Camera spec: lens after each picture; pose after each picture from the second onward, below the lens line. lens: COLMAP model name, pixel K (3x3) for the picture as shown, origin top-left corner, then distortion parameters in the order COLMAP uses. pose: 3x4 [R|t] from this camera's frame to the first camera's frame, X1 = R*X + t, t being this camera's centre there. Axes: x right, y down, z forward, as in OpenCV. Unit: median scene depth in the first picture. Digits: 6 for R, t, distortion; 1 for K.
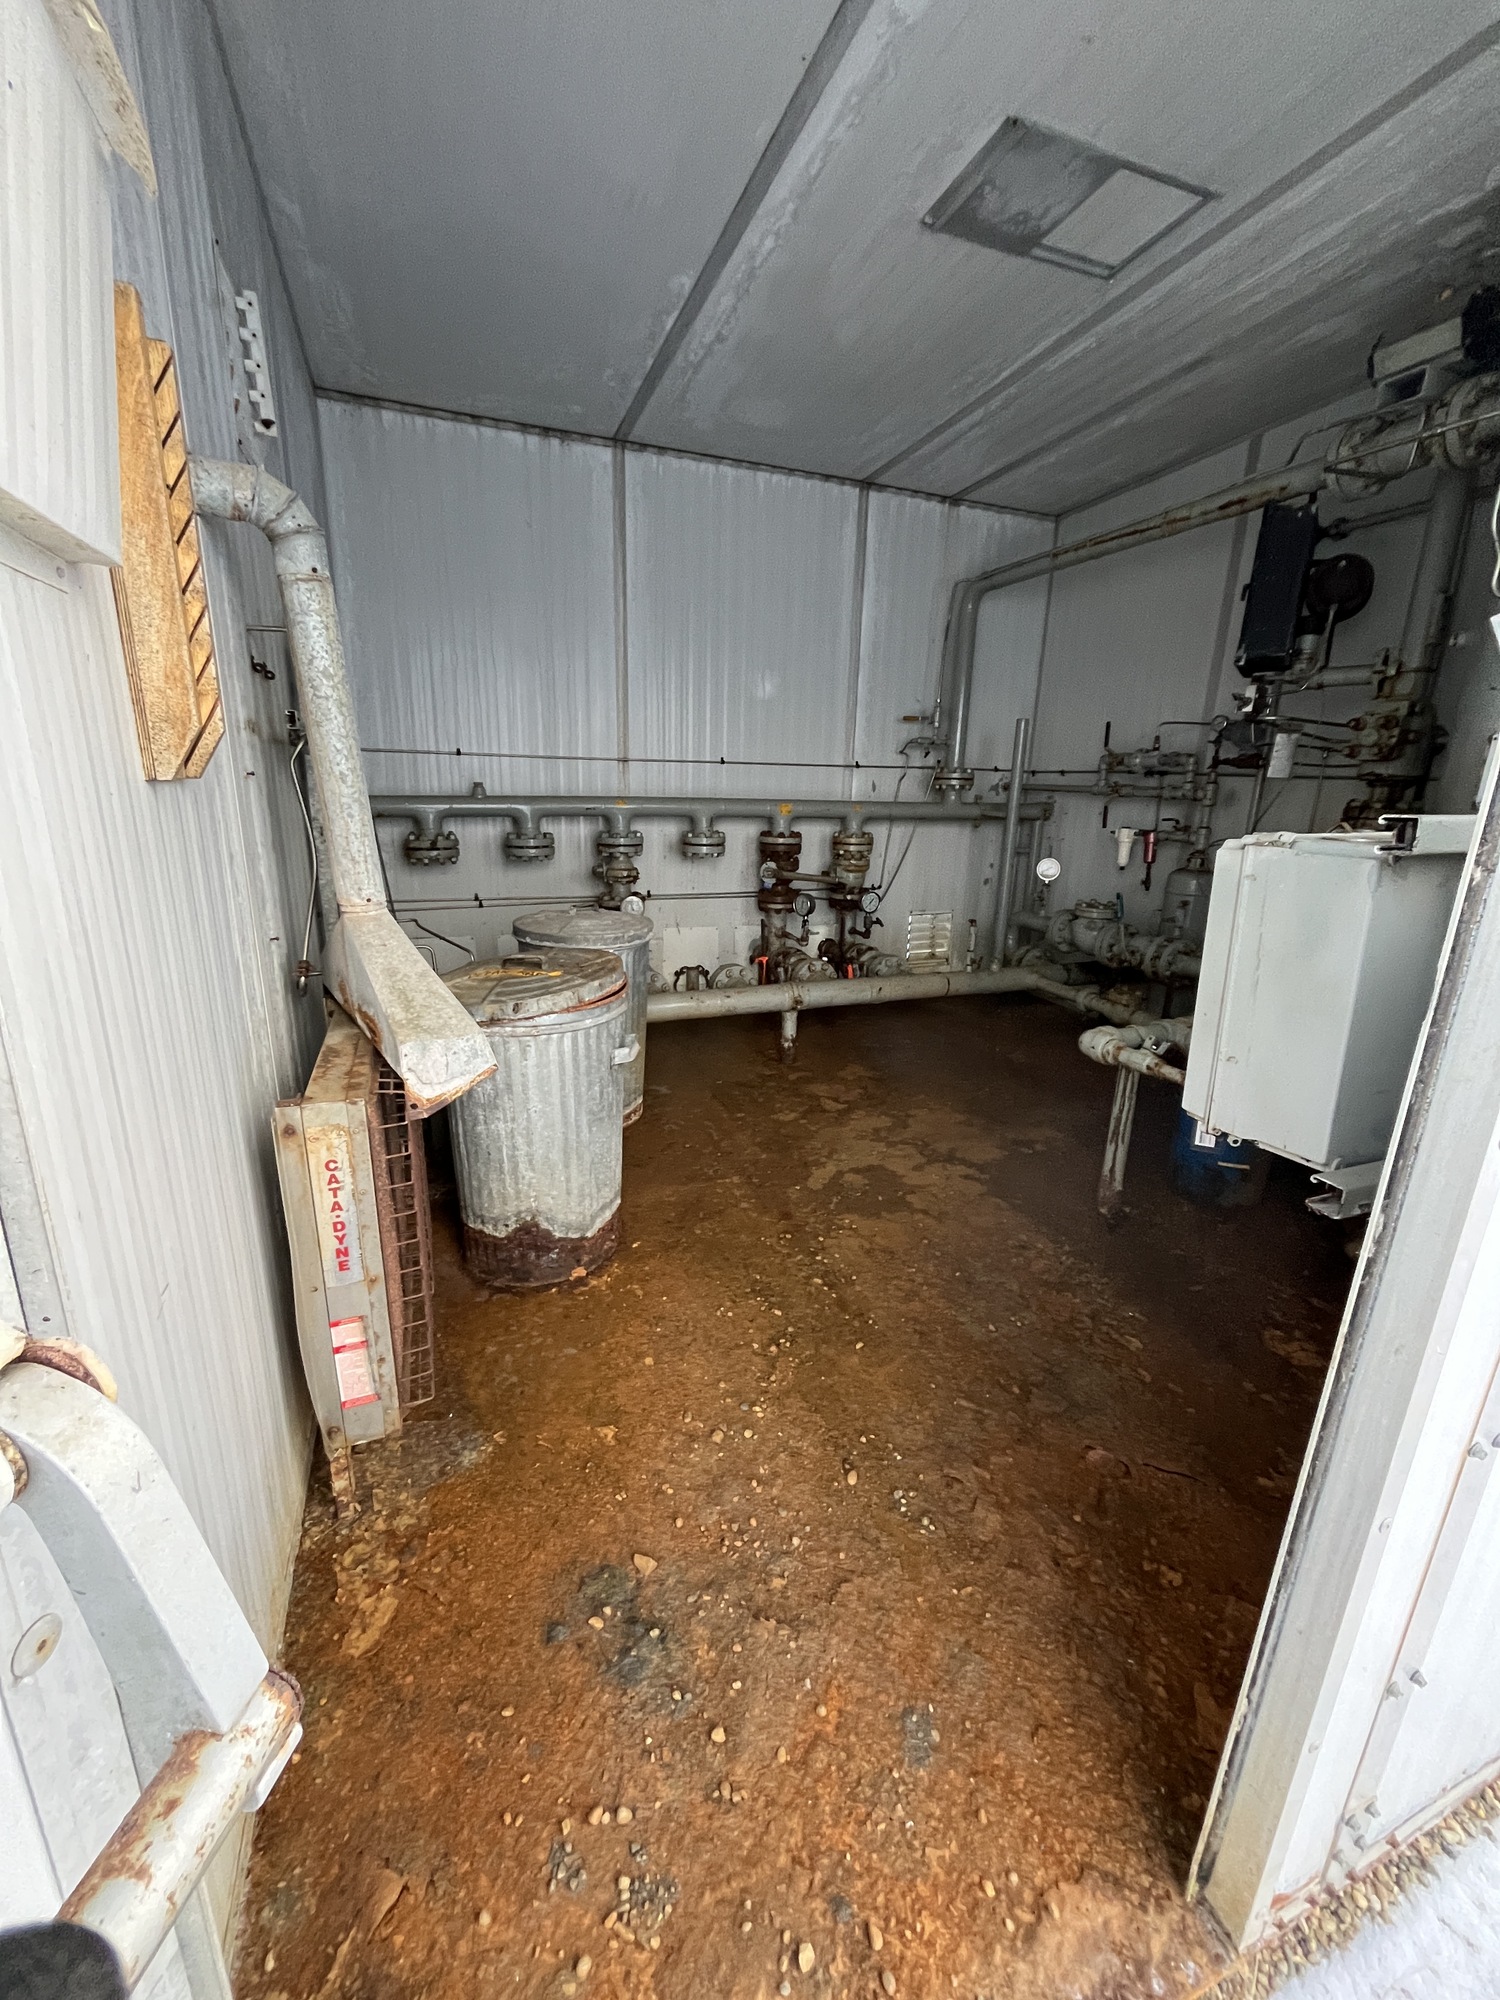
lens RADIAL K [[803.9, 0, 753.5], [0, 803.9, 993.9], [0, 0, 1]] dist [-0.002640, -0.000812]
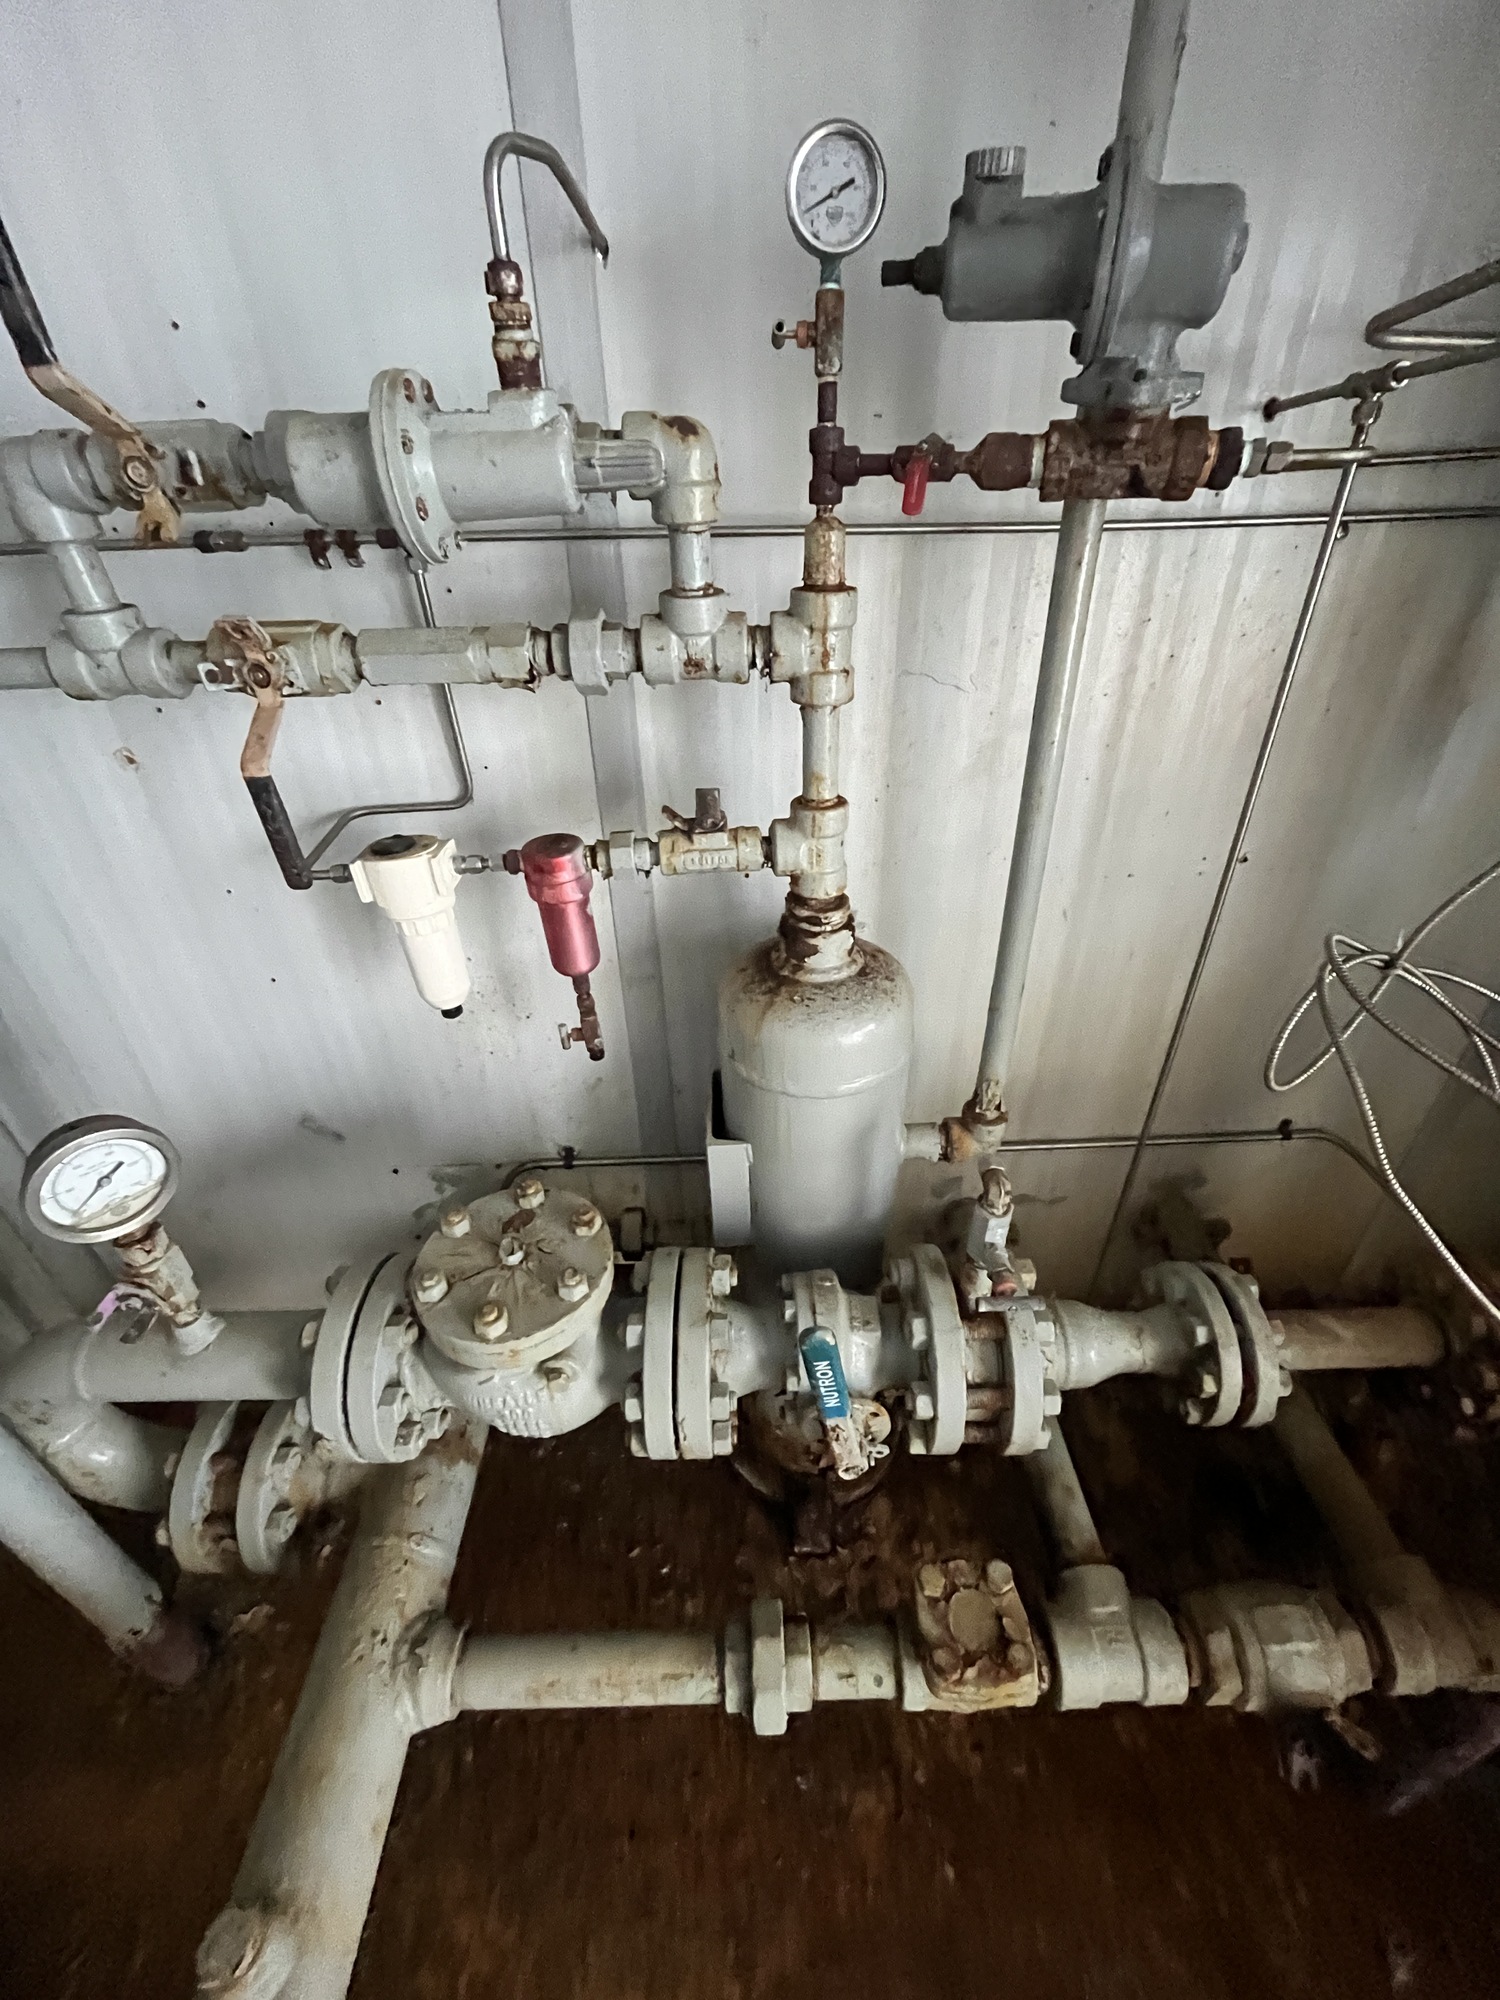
lens RADIAL K [[803.9, 0, 753.5], [0, 803.9, 993.9], [0, 0, 1]] dist [-0.002640, -0.000812]
pose [[0.338987, -0.536062, 0.773127, 0.460303], [0.283805, 0.841768, 0.459218, -0.354767], [-0.896963, 0.063748, 0.437485, 1.210741]]
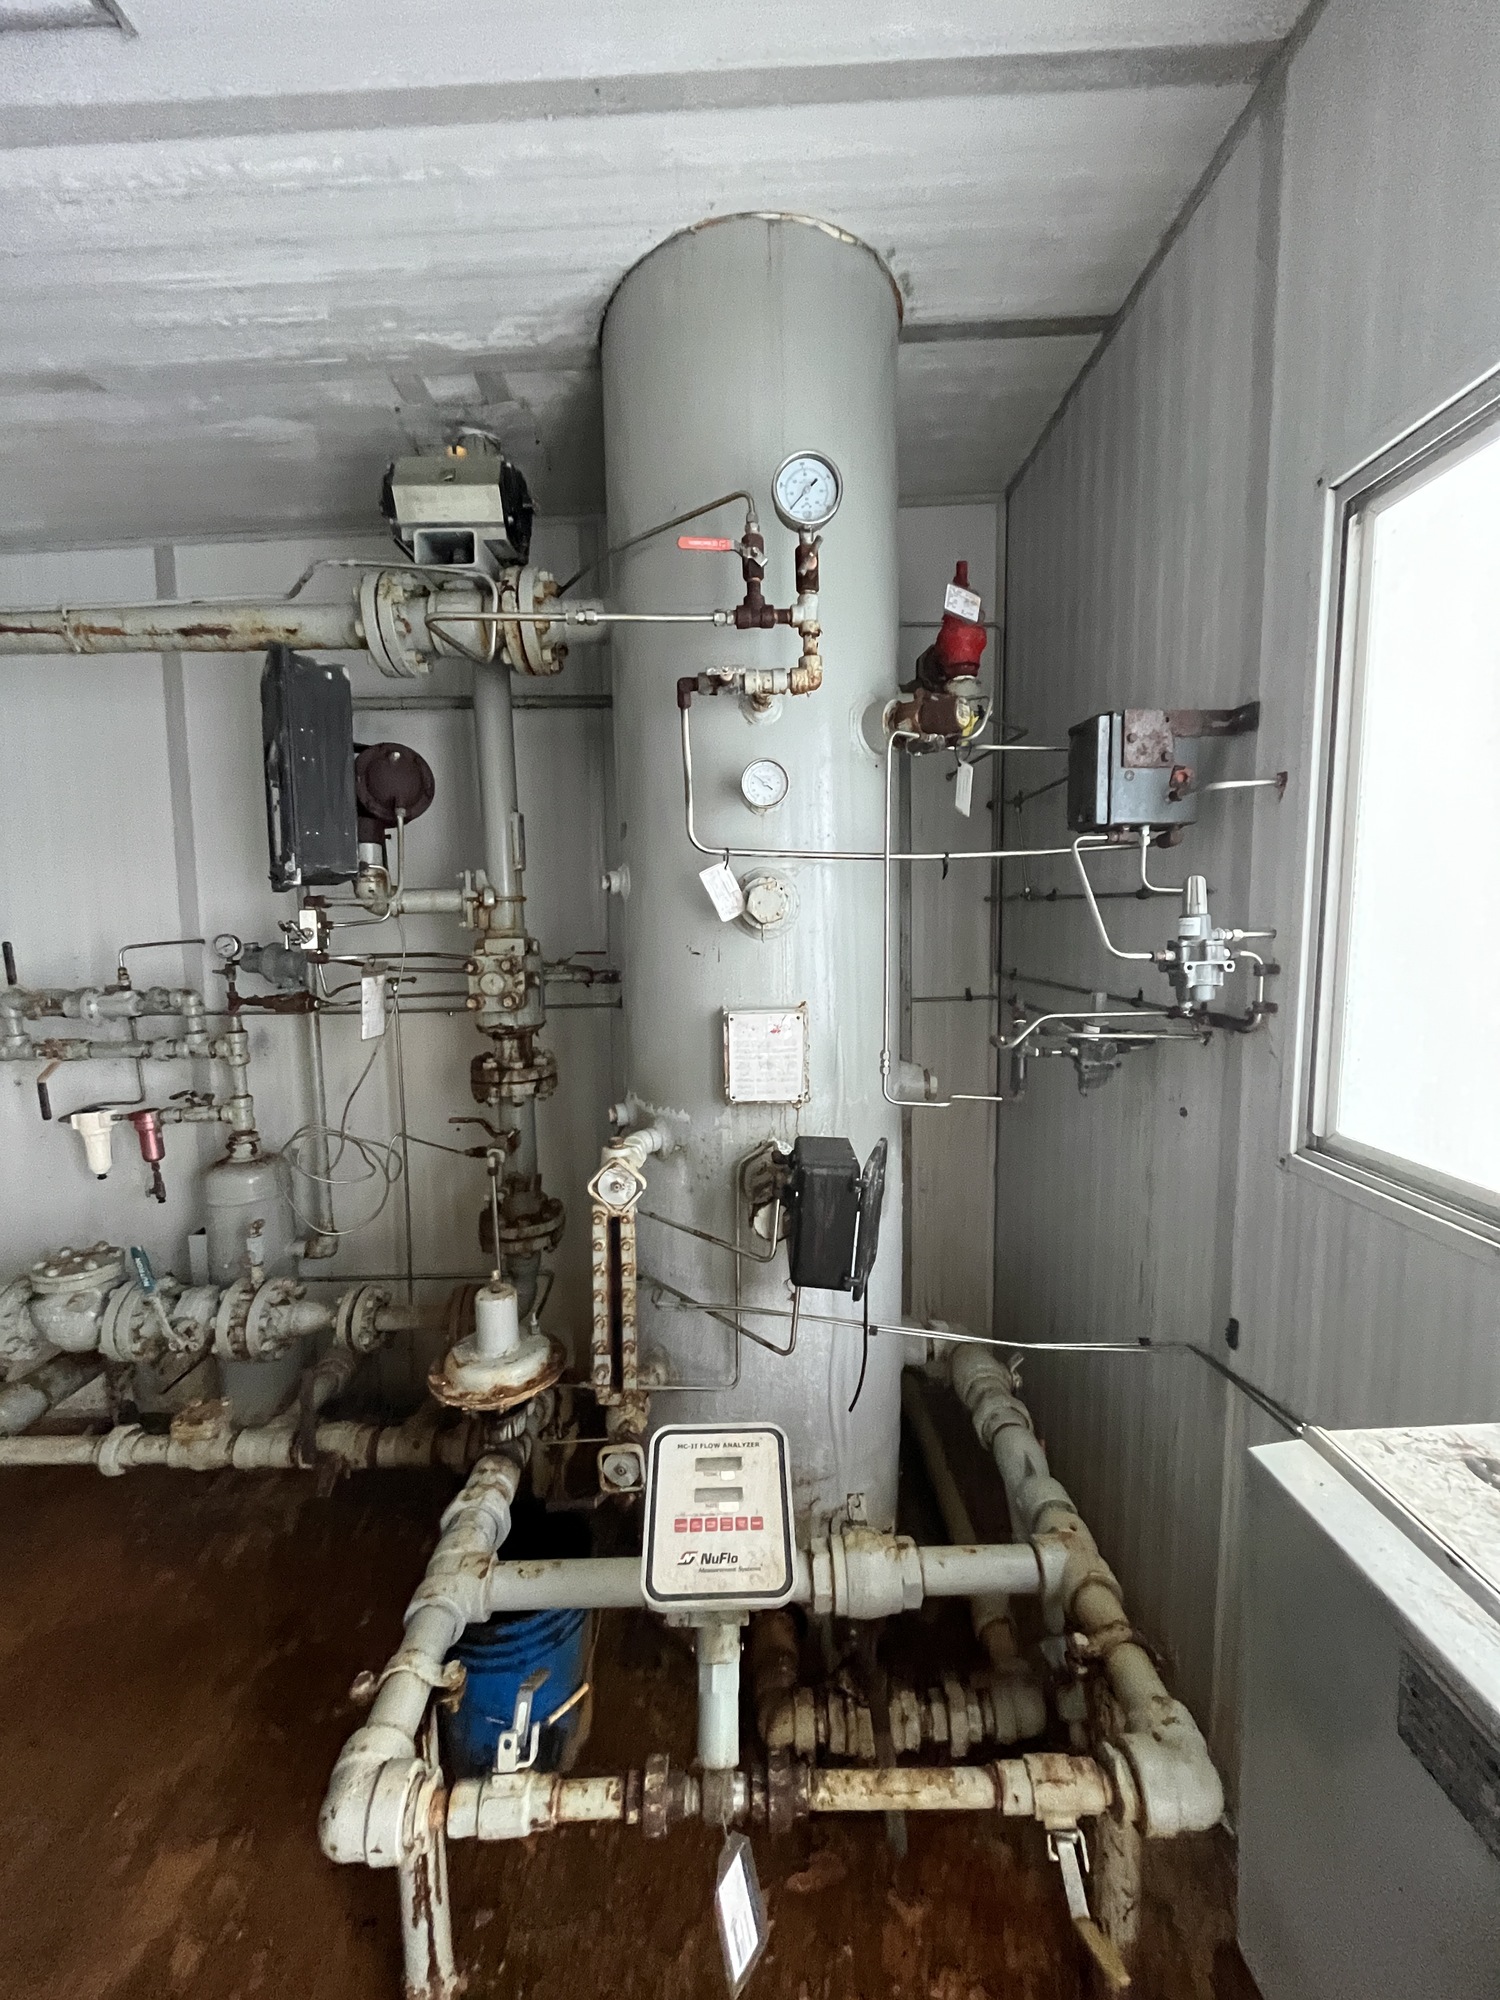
lens RADIAL K [[803.9, 0, 753.5], [0, 803.9, 993.9], [0, 0, 1]] dist [-0.002640, -0.000812]
pose [[0.347347, -0.122817, 0.929659, 0.138620], [0.274492, 0.961279, 0.024436, -0.247563], [-0.896663, 0.246696, 0.367610, 0.474436]]
